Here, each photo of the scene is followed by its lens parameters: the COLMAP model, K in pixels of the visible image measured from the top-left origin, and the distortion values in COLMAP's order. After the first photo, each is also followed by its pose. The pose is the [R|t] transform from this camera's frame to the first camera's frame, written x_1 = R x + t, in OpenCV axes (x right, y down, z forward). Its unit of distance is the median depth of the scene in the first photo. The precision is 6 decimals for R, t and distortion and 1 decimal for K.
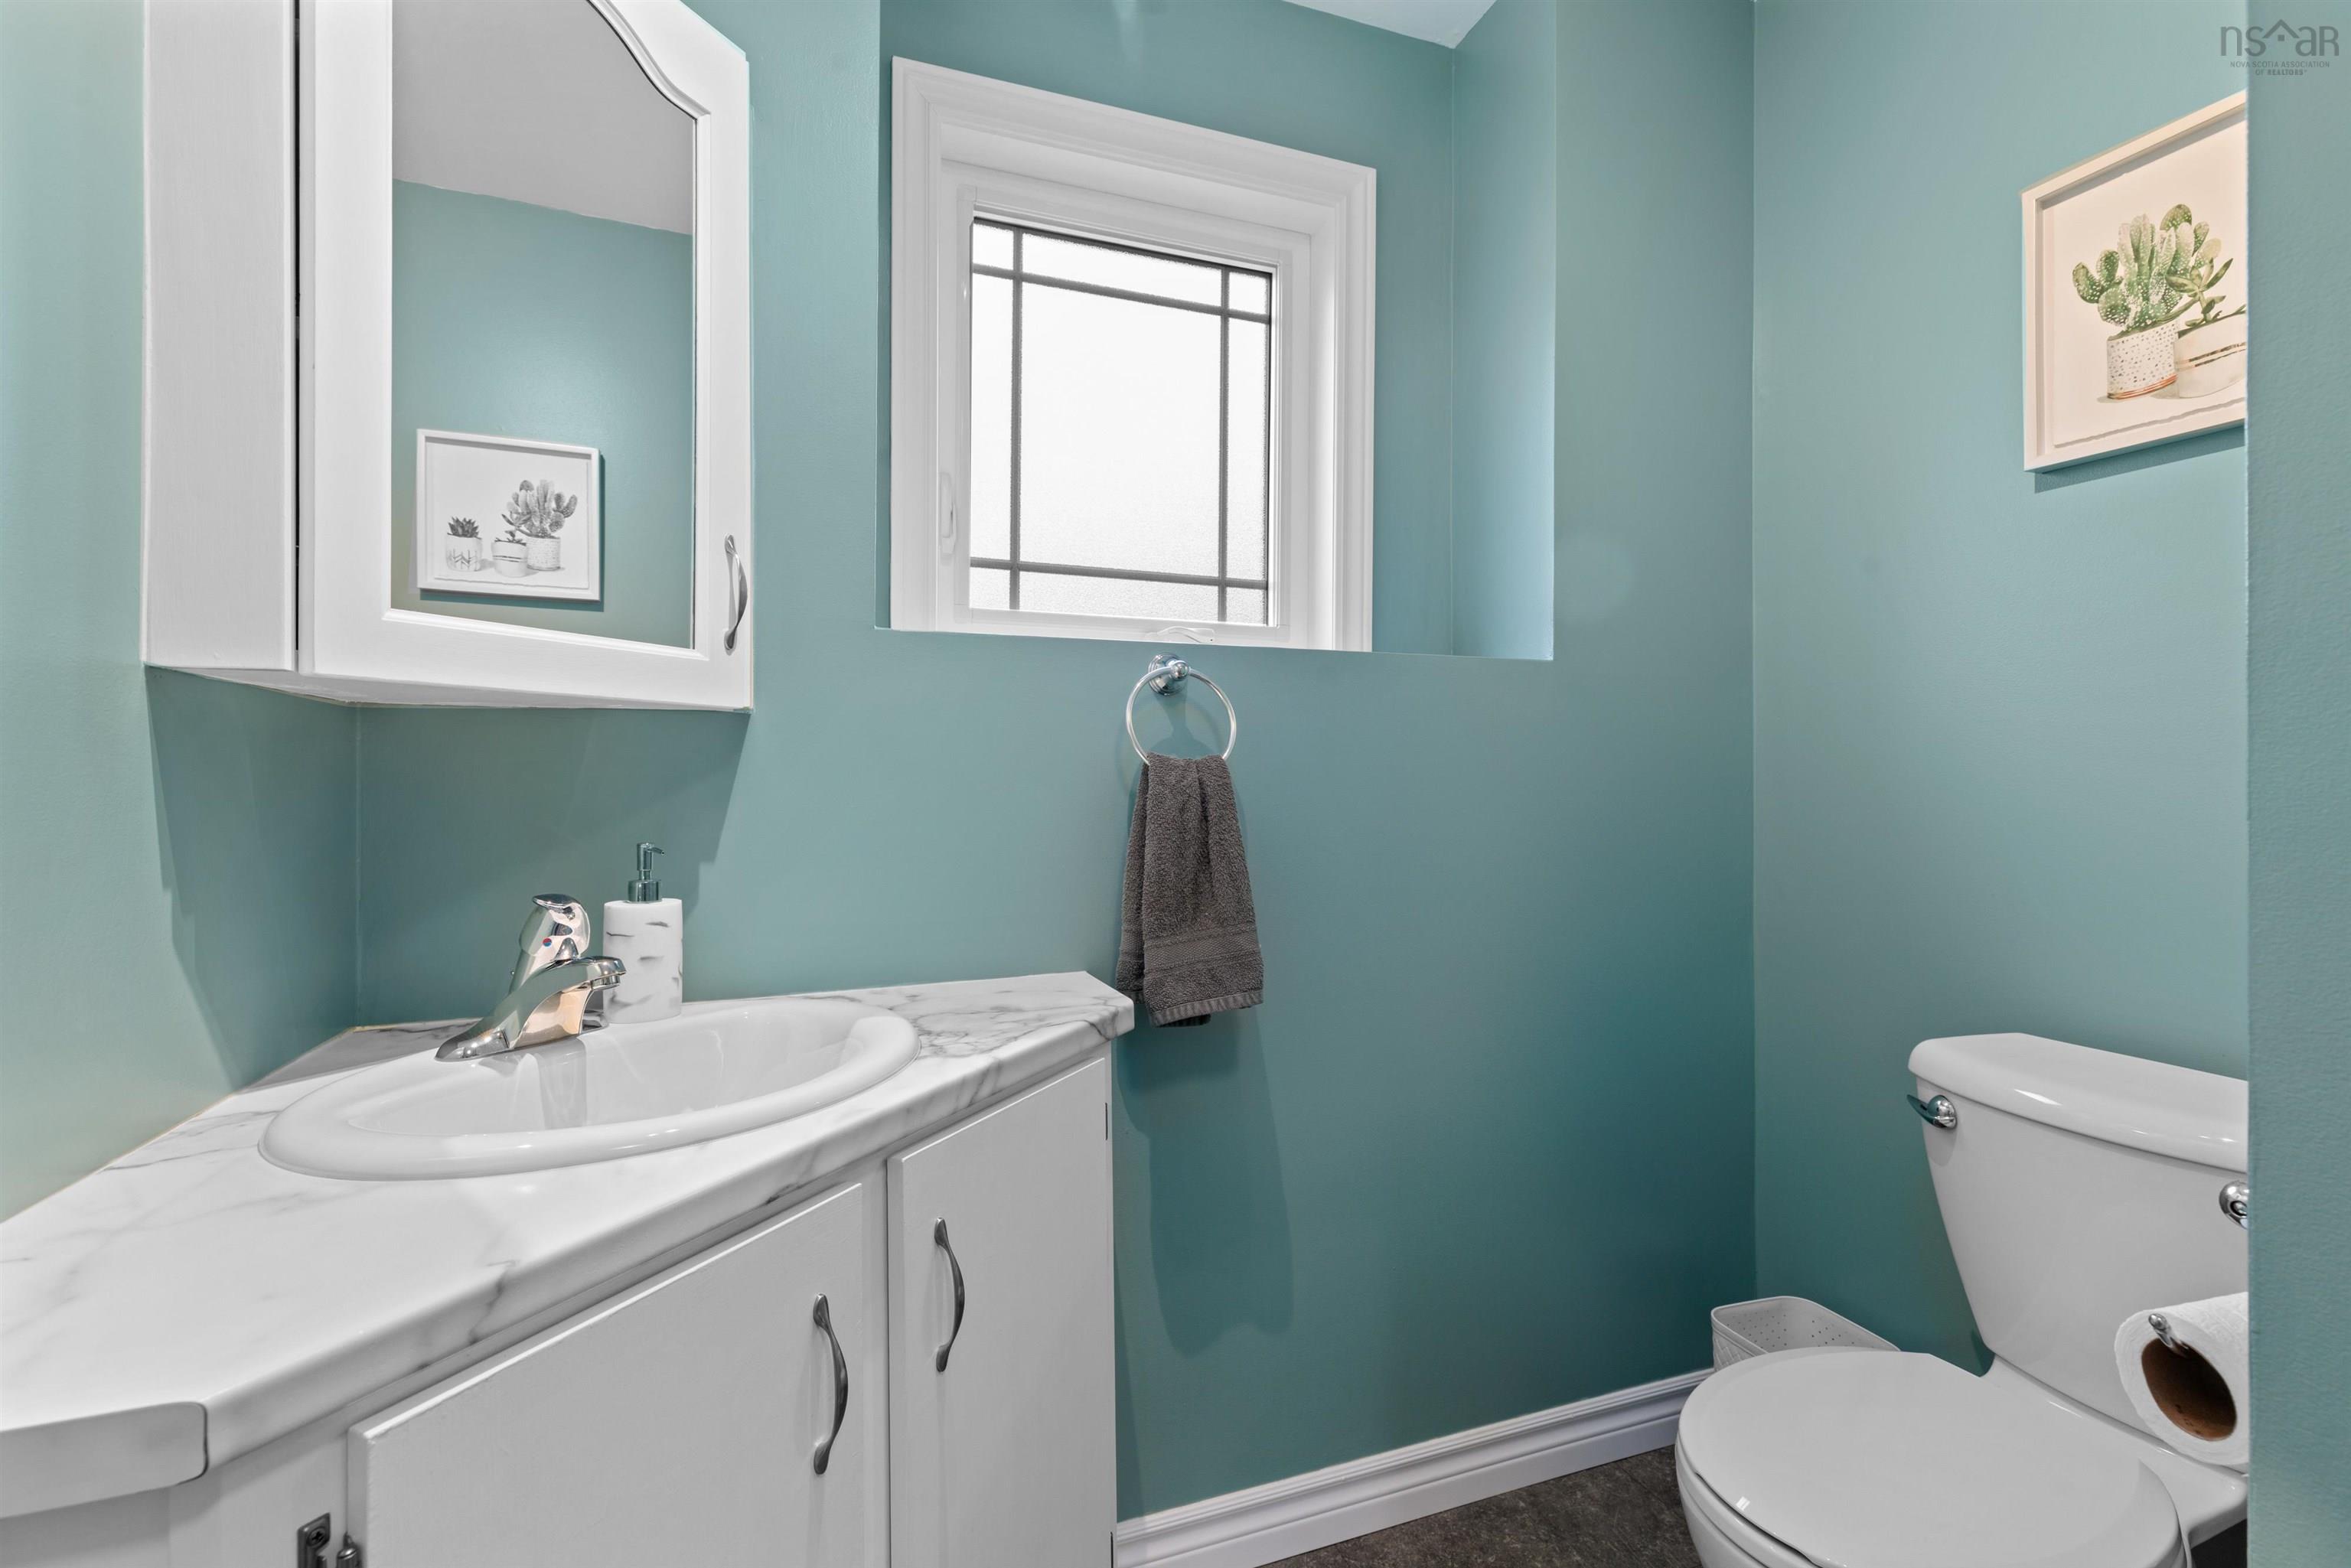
lens RADIAL K [[1056.5, 0, 1169.6], [0, 1056.5, 778.9], [0, 0, 1]] dist [0.000549, 0.000485]
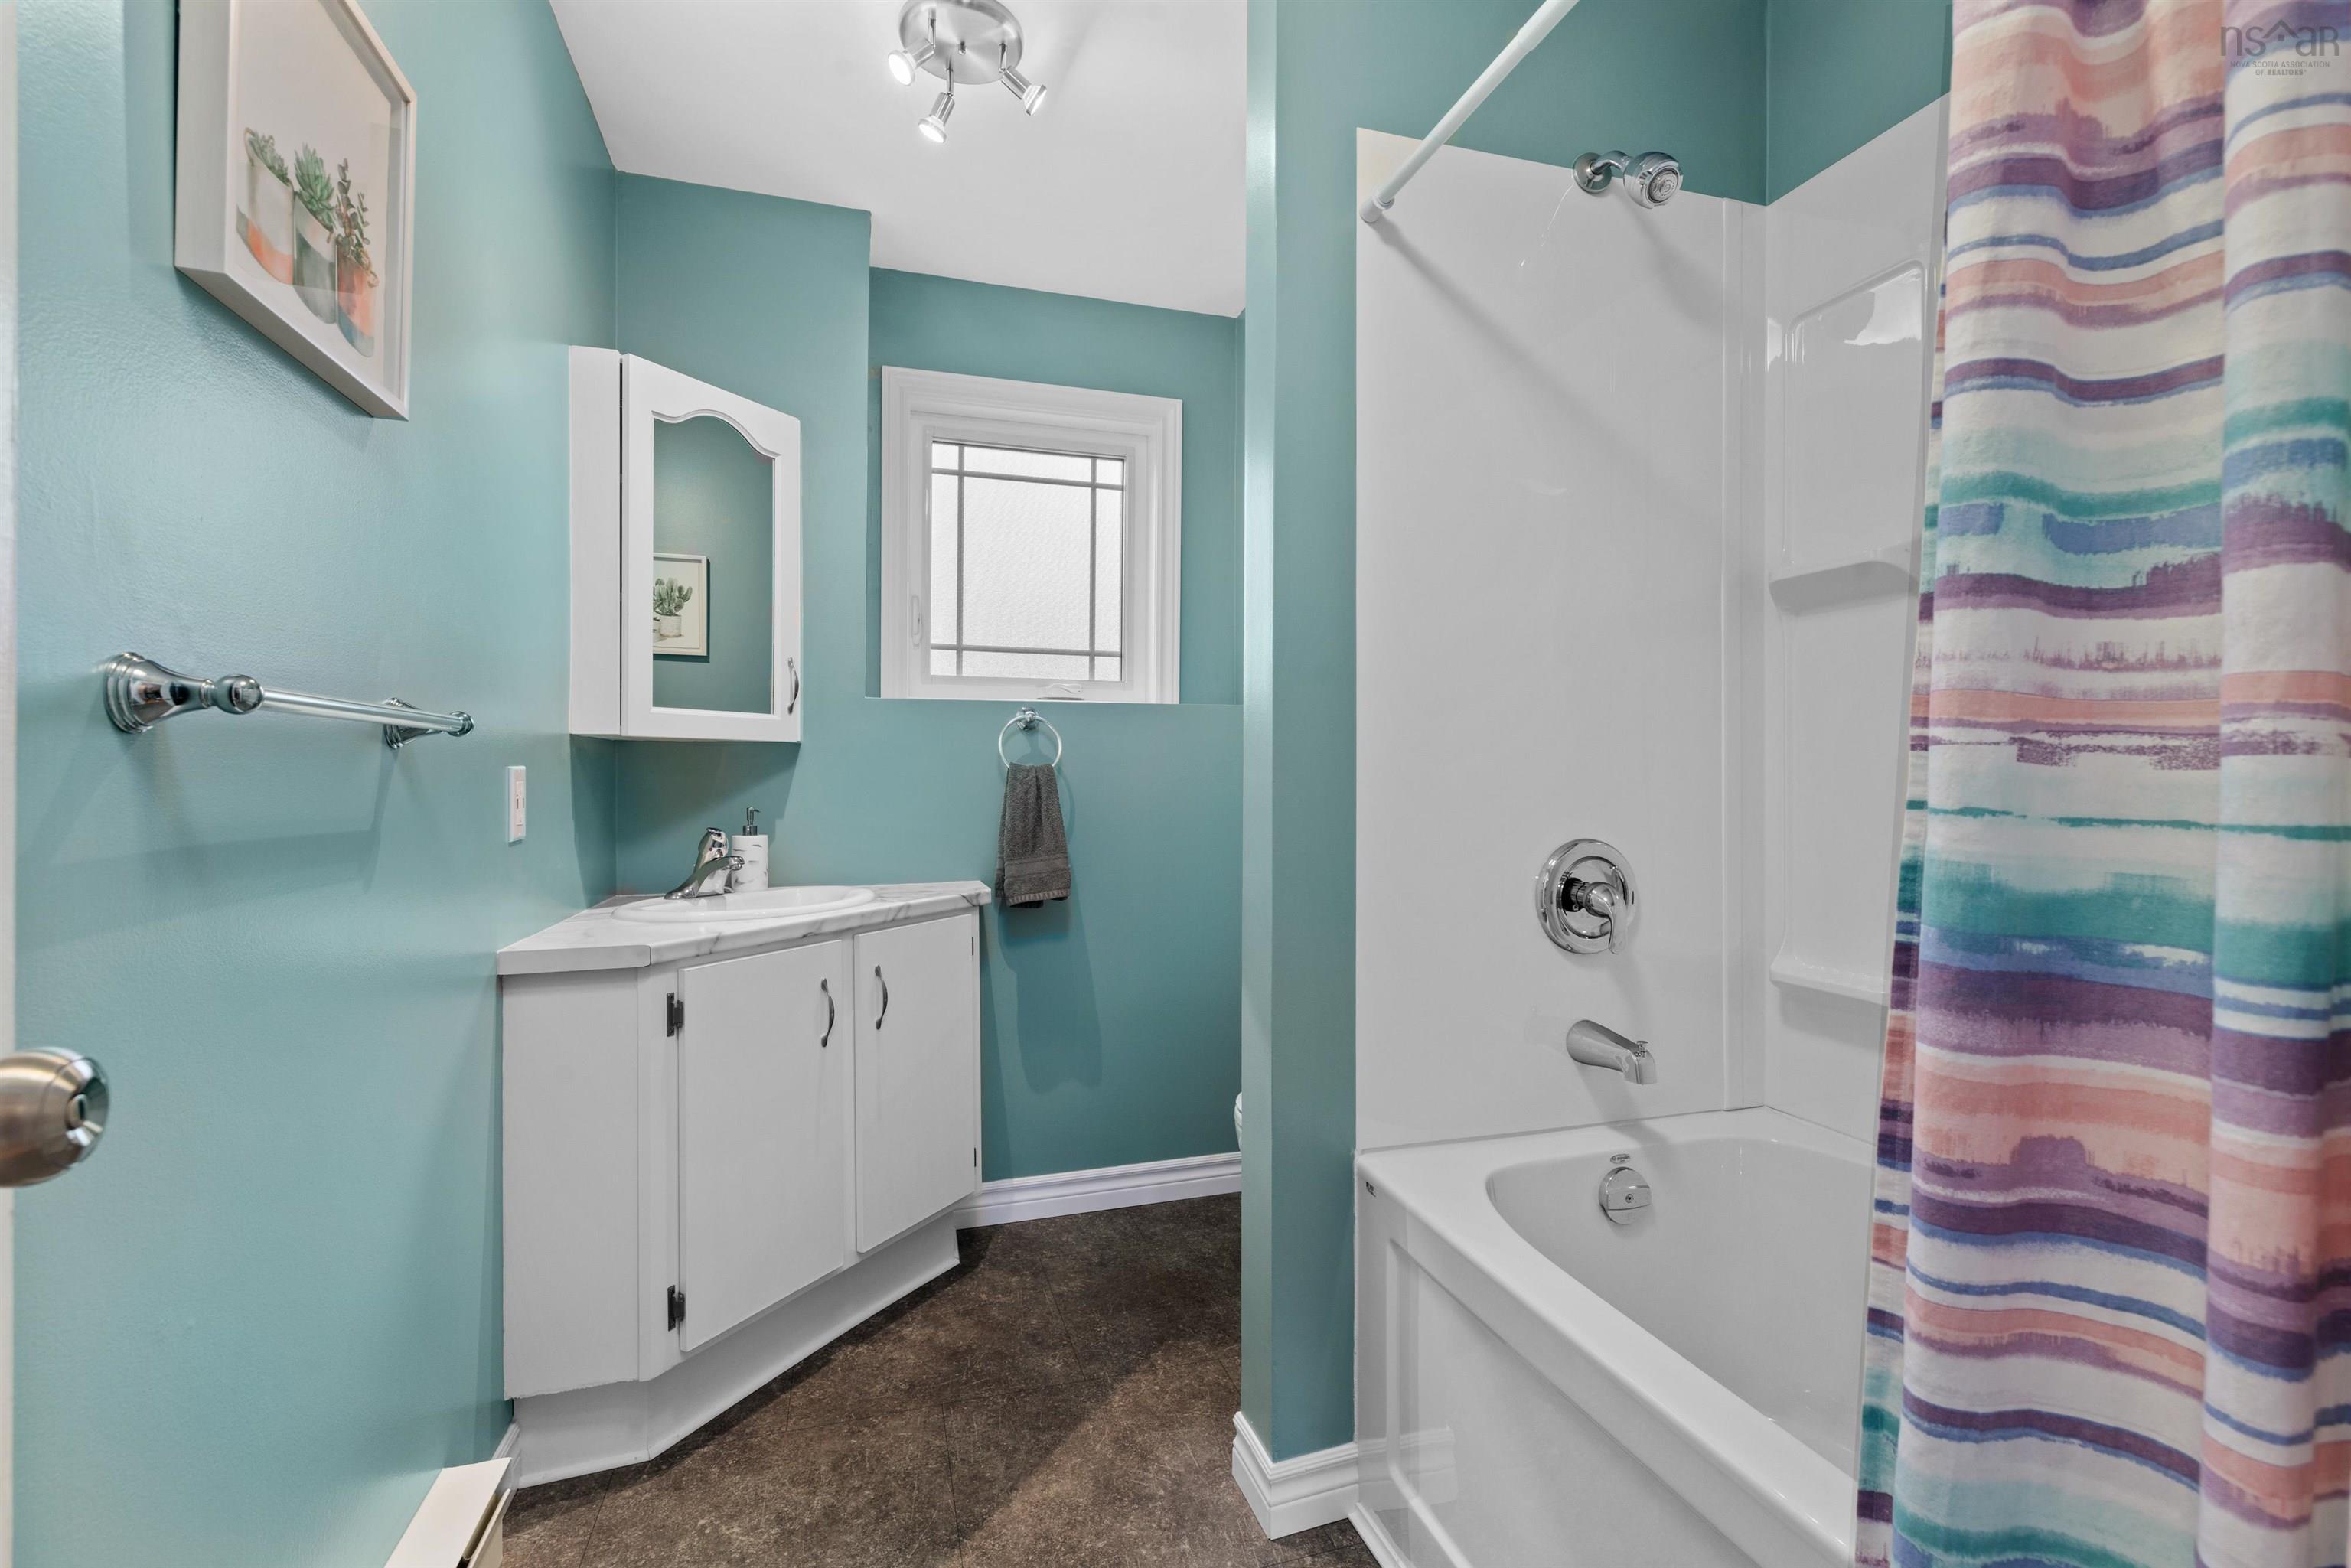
lens RADIAL K [[1056.5, 0, 1187.5], [0, 1056.5, 782.1], [0, 0, 1]] dist [0.000549, 0.000485]
pose [[0.999179, 0.000136, -0.040508, 0.344366], [0.000303, 0.999941, 0.010818, -0.009740], [0.040507, -0.010821, 0.999121, -0.800919]]
